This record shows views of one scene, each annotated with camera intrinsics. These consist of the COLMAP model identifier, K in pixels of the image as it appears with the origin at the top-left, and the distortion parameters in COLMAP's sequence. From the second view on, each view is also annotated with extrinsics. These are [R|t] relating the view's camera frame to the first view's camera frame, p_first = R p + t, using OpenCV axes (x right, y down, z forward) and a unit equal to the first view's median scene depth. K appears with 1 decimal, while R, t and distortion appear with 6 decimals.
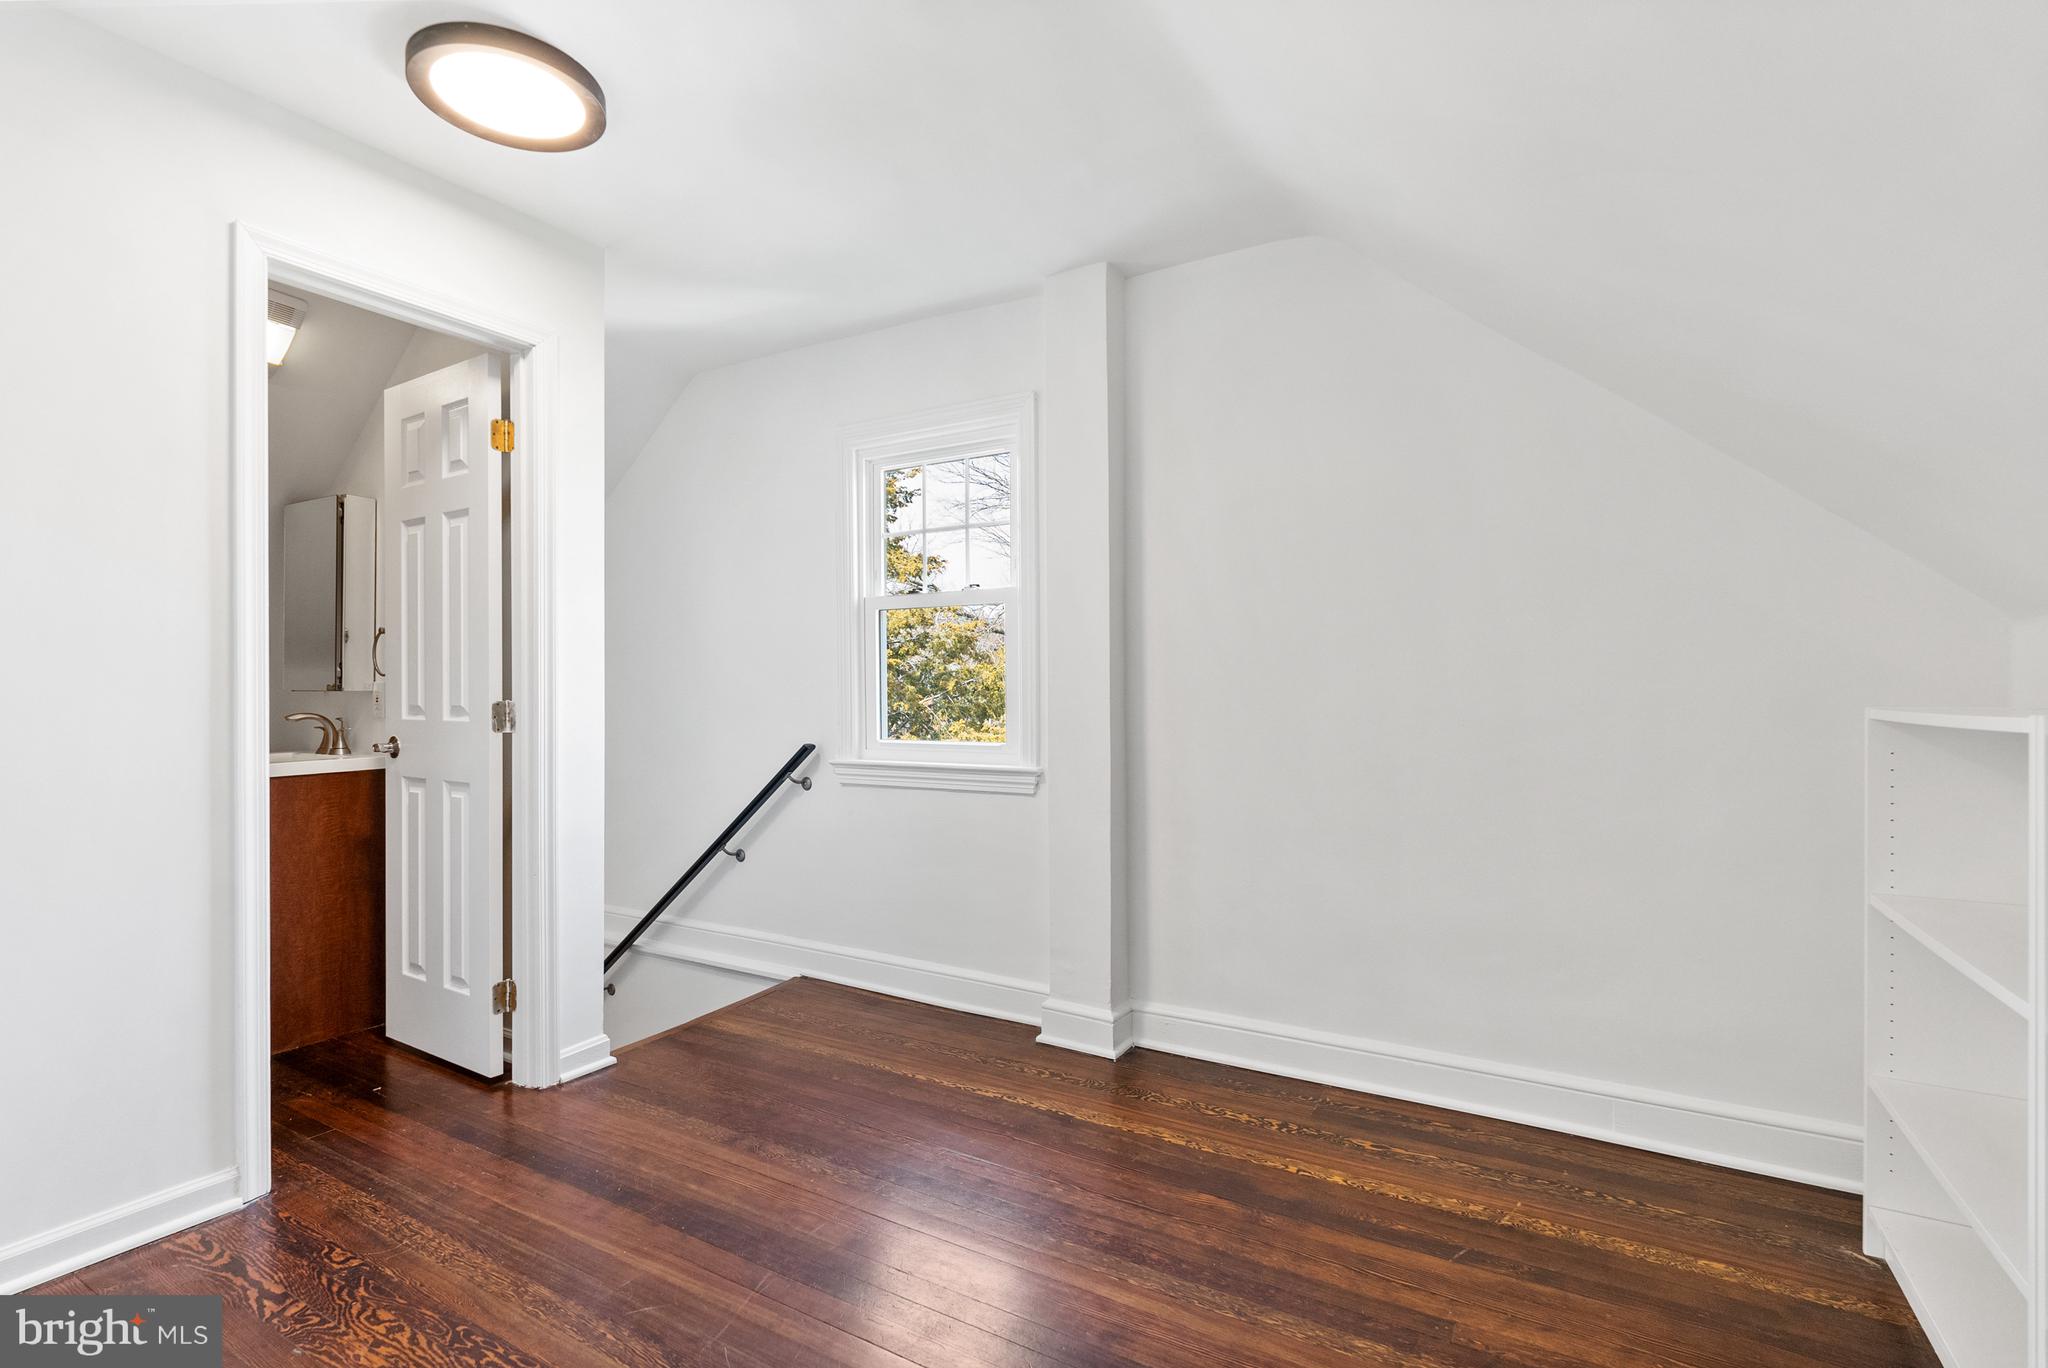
lens RADIAL K [[930.5, 0, 1024.0], [0, 930.5, 684.0], [0, 0, 1]] dist [0.001364, 0.000217]
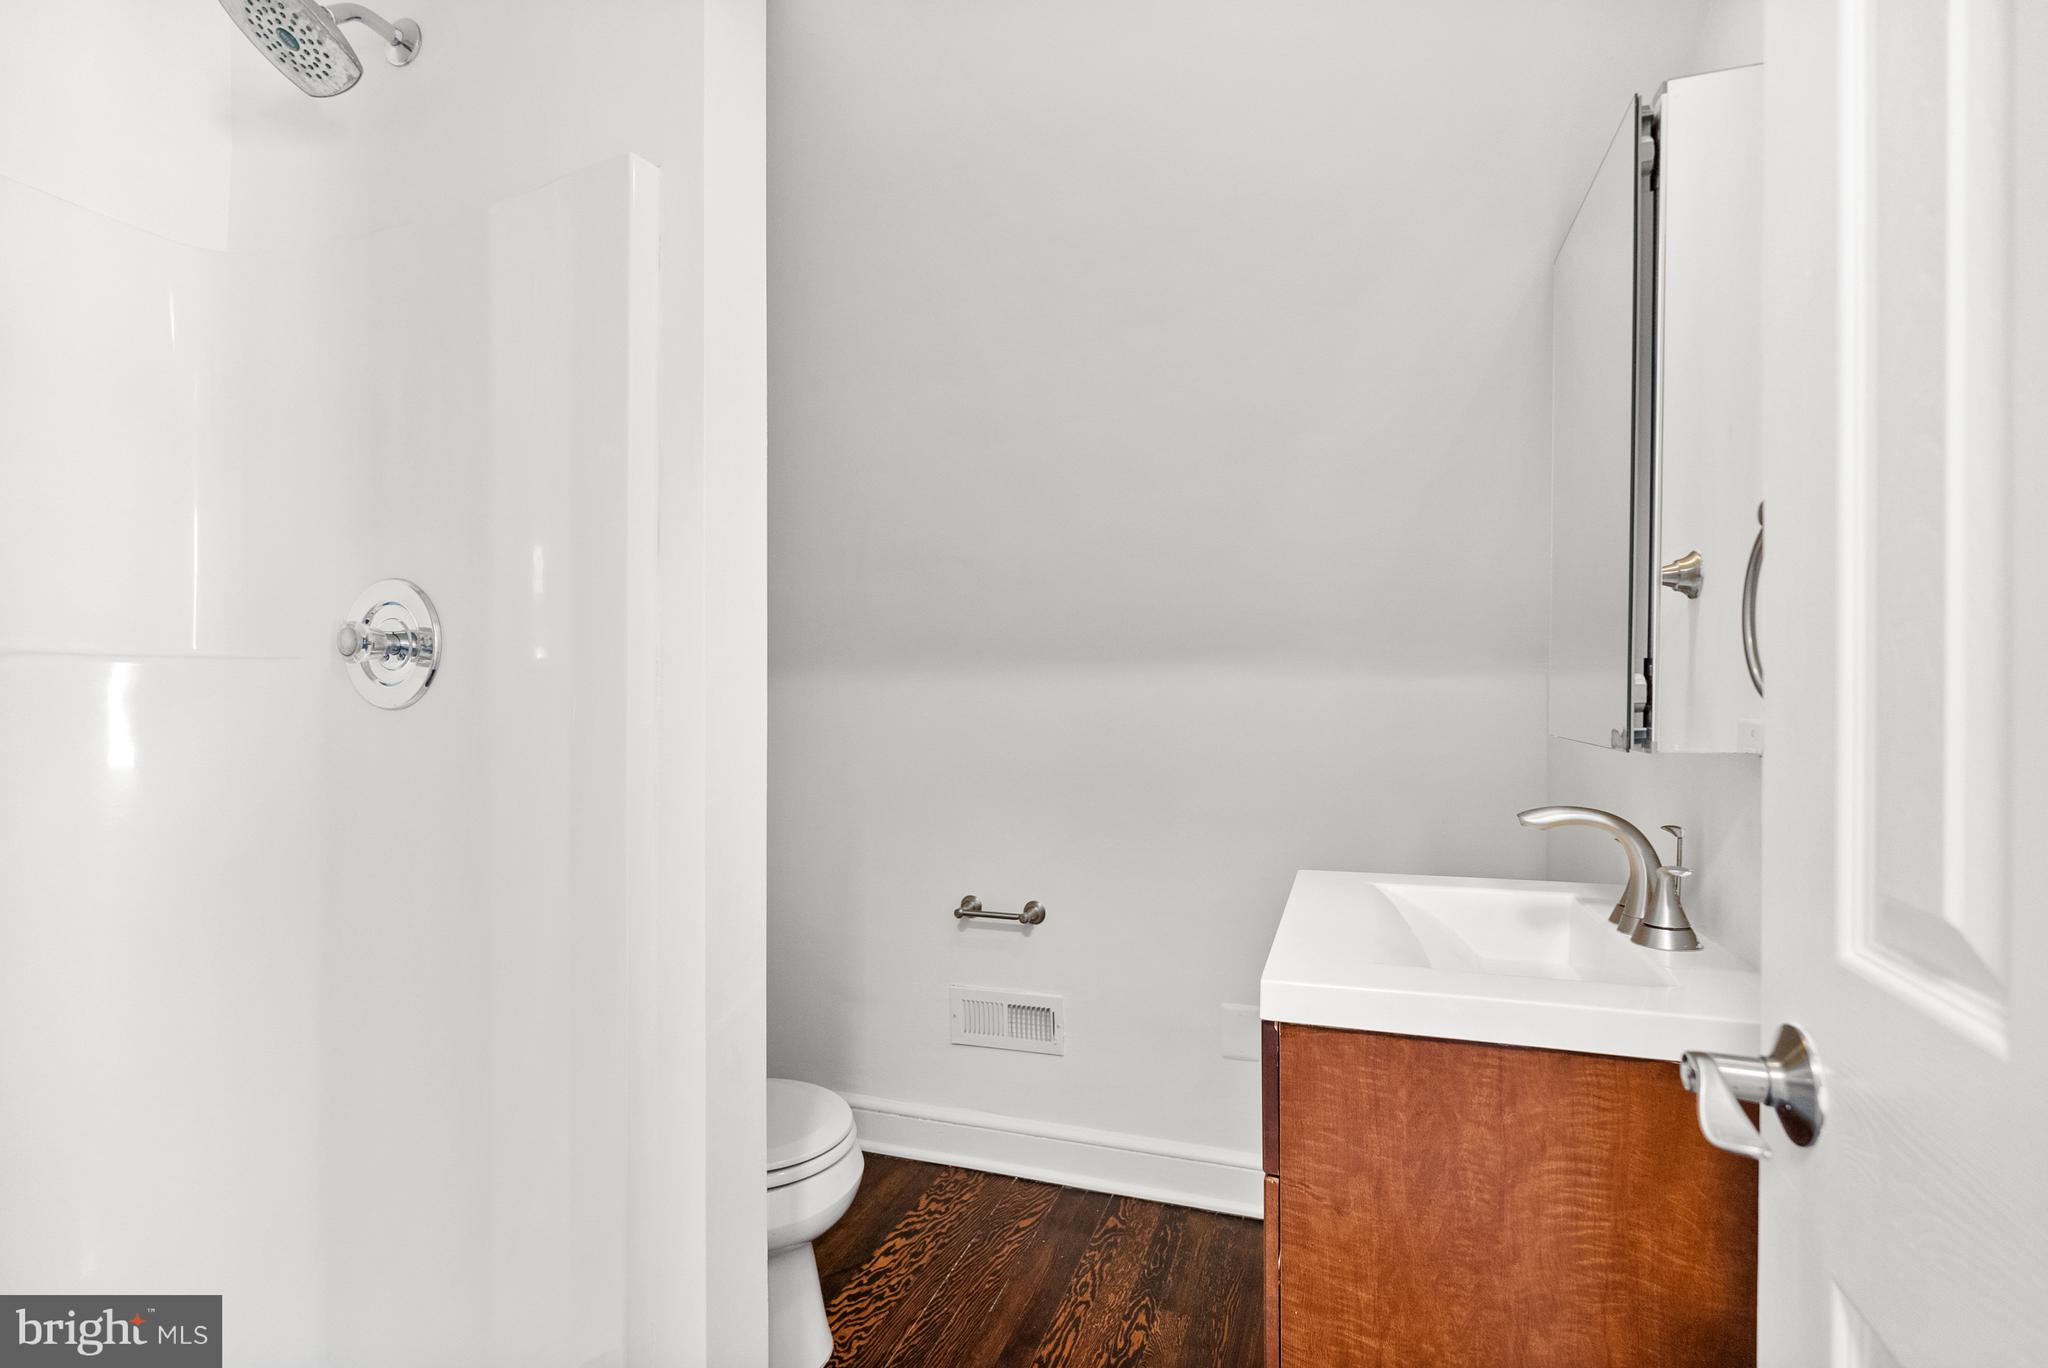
lens RADIAL K [[915.9, 0, 1028.5], [0, 915.9, 709.5], [0, 0, 1]] dist [-0.002201, -0.000238]
pose [[0.197950, 0.009177, -0.980169, -0.524248], [0.001361, 0.999953, 0.009637, -0.010005], [0.980211, -0.003242, 0.197928, 0.807708]]
